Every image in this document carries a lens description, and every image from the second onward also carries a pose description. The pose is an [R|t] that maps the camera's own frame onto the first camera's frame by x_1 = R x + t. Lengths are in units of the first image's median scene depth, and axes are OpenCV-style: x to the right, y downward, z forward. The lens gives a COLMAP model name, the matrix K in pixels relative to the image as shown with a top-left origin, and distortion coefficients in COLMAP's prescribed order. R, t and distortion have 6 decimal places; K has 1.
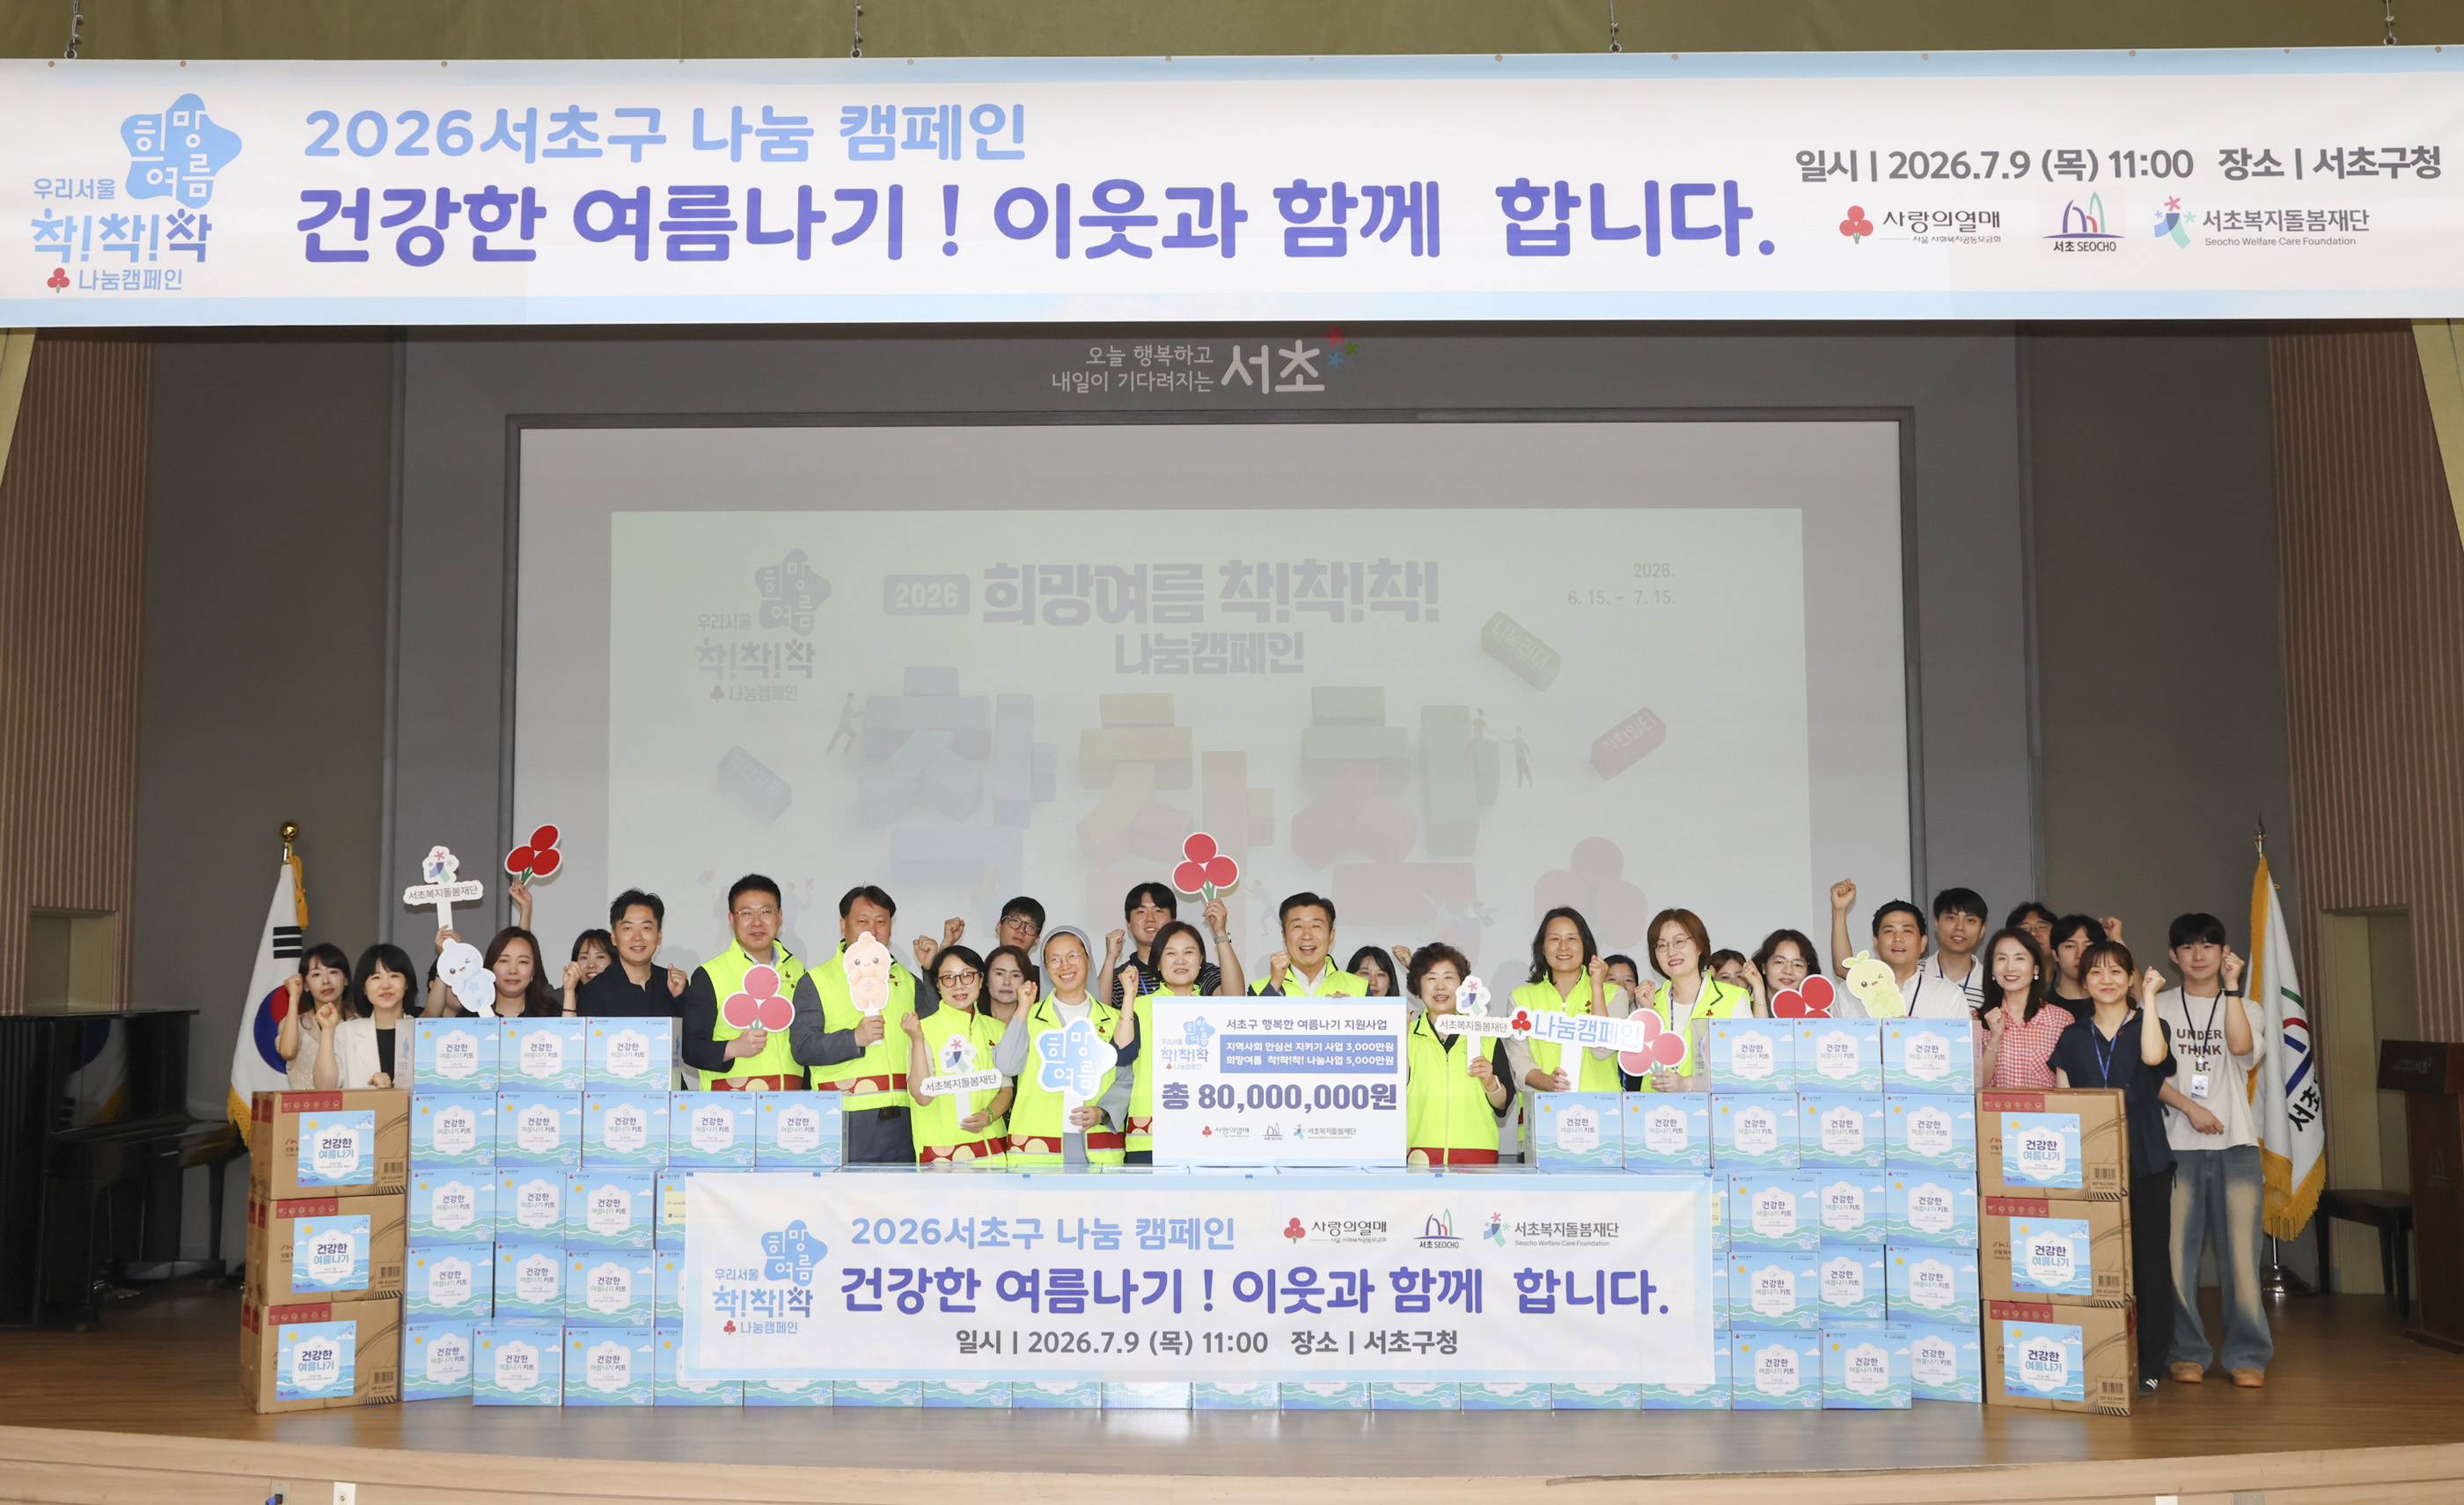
lens RADIAL K [[2204.9, 0, 1121.0], [0, 2204.9, 732.4], [0, 0, 1]] dist [0.030973, 0.013618]
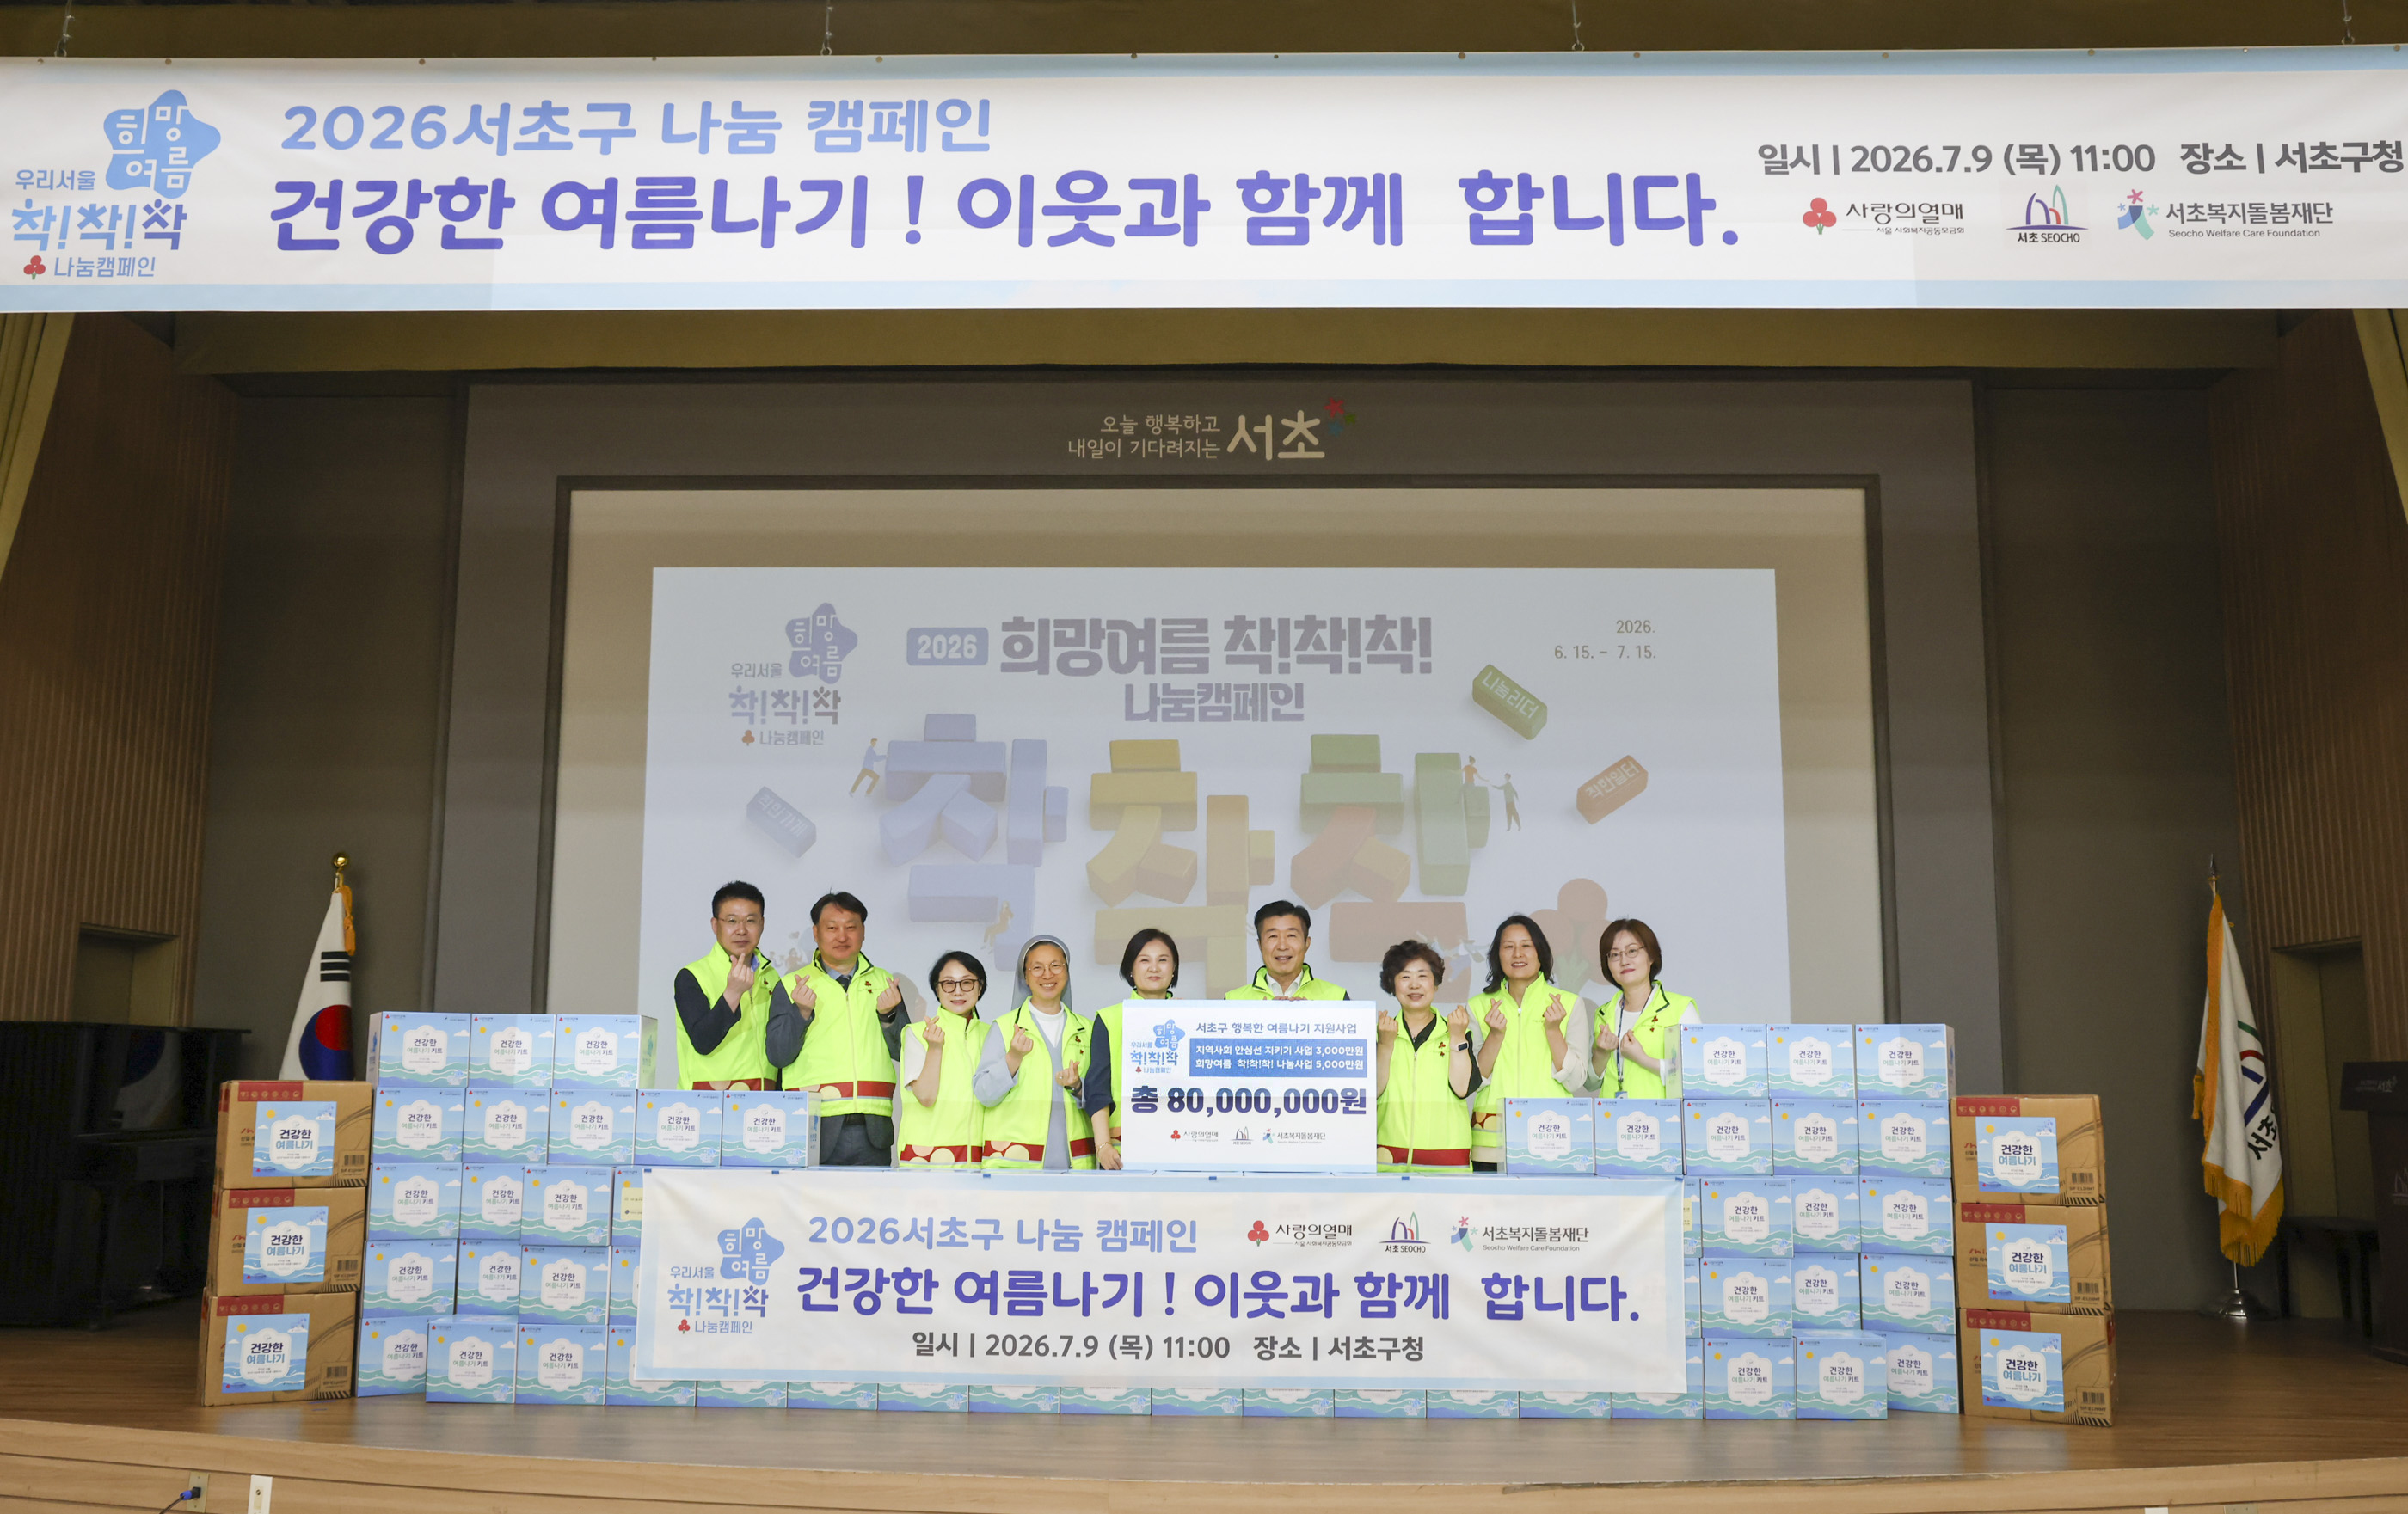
lens RADIAL K [[1910.2, 0, 1167.7], [0, 1910.2, 760.0], [0, 0, 1]] dist [-0.016173, 0.047616]
pose [[0.999887, 0.005681, -0.013884, 0.048902], [-0.006333, 0.998858, -0.047356, 0.055650], [0.013599, 0.047438, 0.998782, 0.141732]]
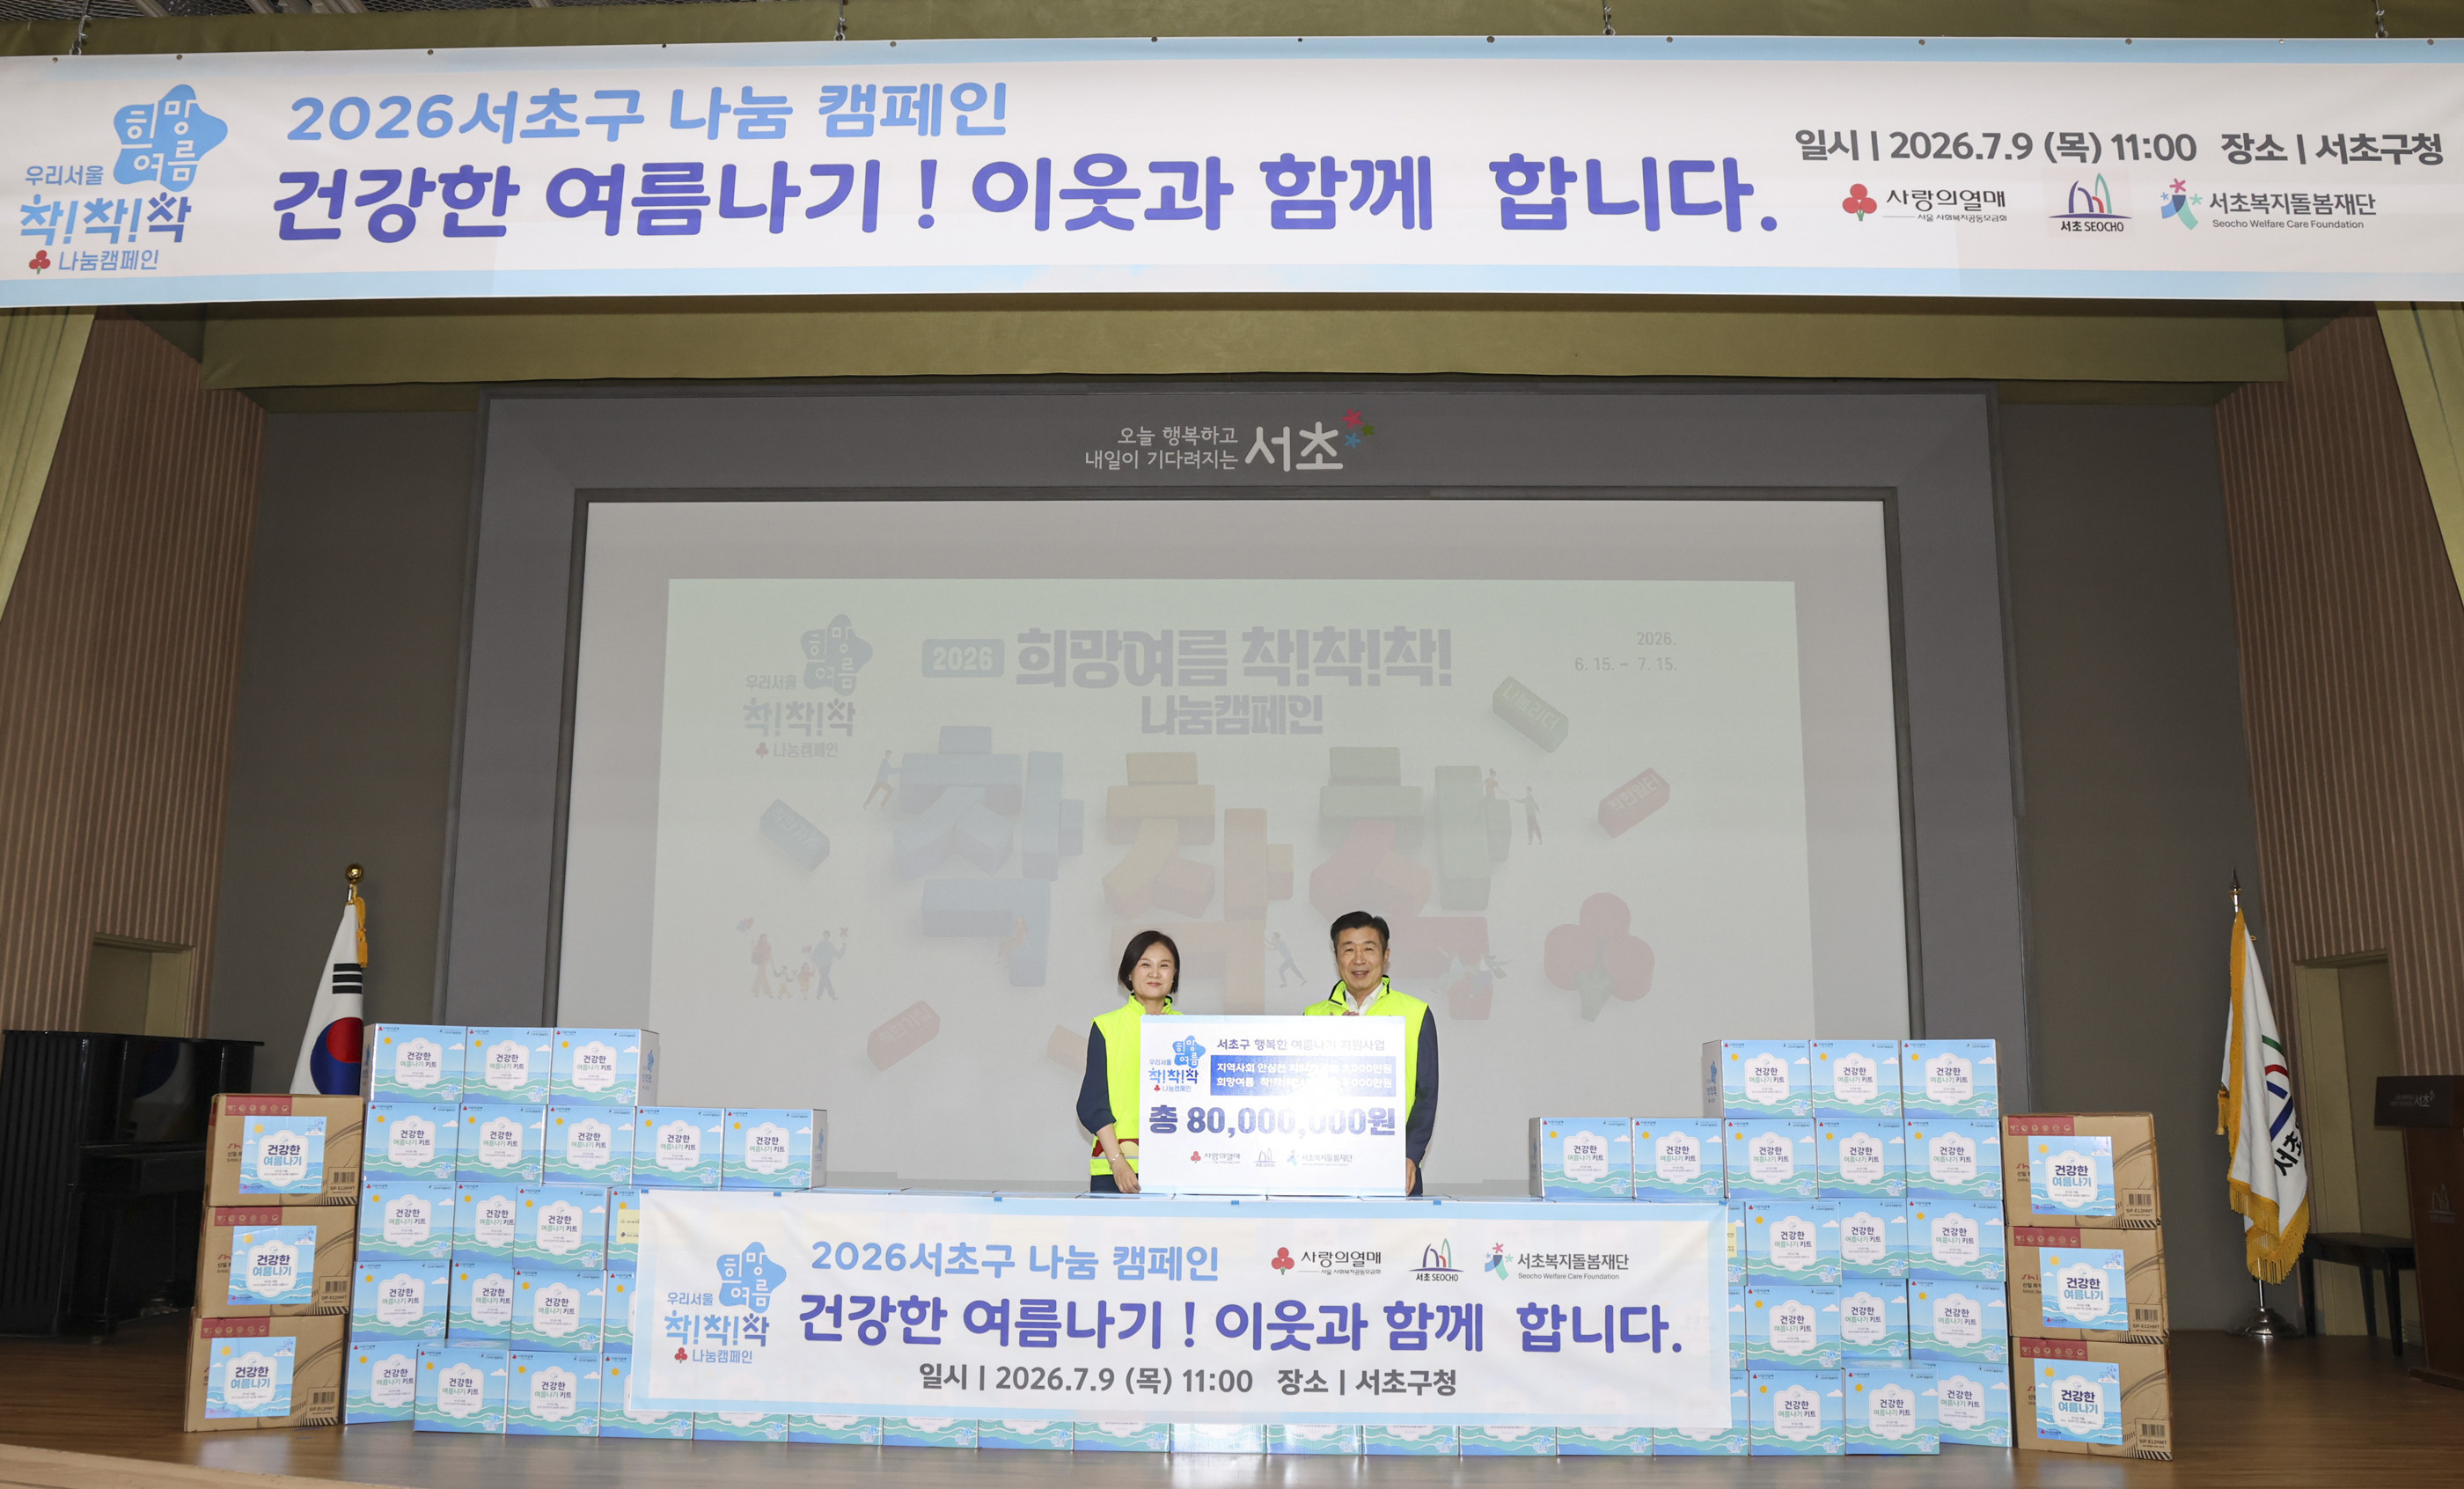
lens RADIAL K [[1846.1, 0, 1172.2], [0, 1846.1, 725.5], [0, 0, 1]] dist [-0.059112, 0.037904]
pose [[0.999799, 0.006302, -0.019007, 0.045243], [-0.007794, 0.996809, -0.079446, 0.061790], [0.018445, 0.079579, 0.996658, 0.206312]]
